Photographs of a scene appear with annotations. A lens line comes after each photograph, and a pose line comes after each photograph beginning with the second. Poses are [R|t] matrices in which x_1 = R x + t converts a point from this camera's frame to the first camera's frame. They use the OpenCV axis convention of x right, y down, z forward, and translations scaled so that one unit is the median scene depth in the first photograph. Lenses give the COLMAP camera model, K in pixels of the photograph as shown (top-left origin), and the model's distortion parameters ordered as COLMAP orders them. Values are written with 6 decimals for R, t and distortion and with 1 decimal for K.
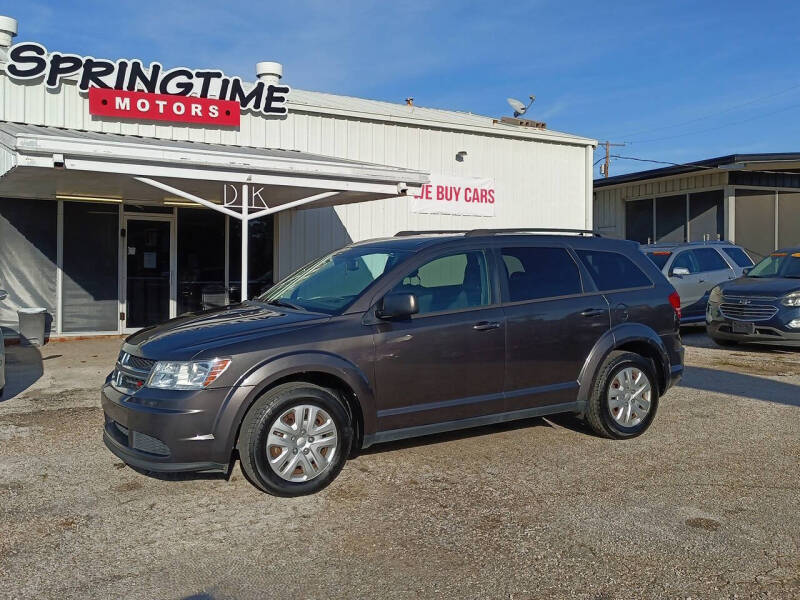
lens RADIAL K [[790.2, 0, 368.3], [0, 790.2, 272.7], [0, 0, 1]] dist [0.100414, -0.163728]
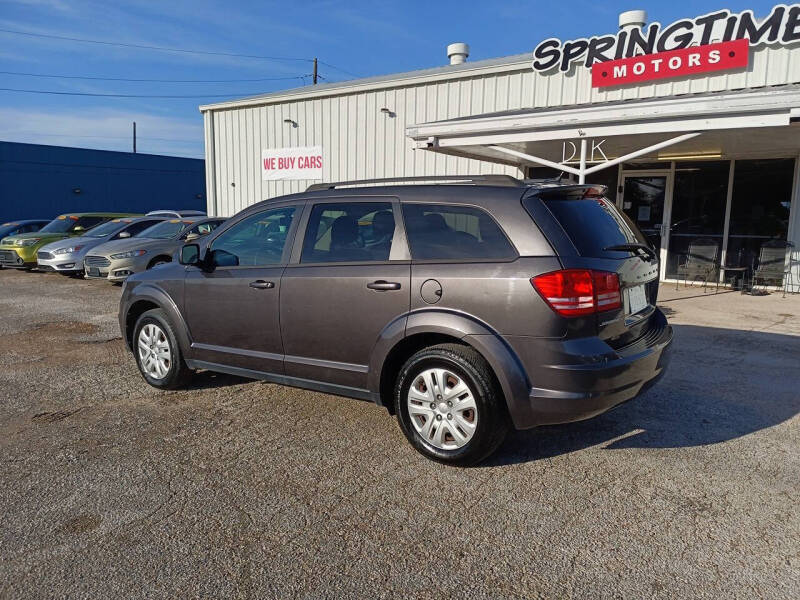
lens RADIAL K [[598.8, 0, 385.9], [0, 598.8, 297.5], [0, 0, 1]] dist [0.074782, -0.070389]
pose [[0.404114, 0.124335, -0.906219, 0.372697], [-0.009324, 0.991227, 0.131840, -0.007754], [0.914661, -0.044829, 0.401728, 0.346926]]
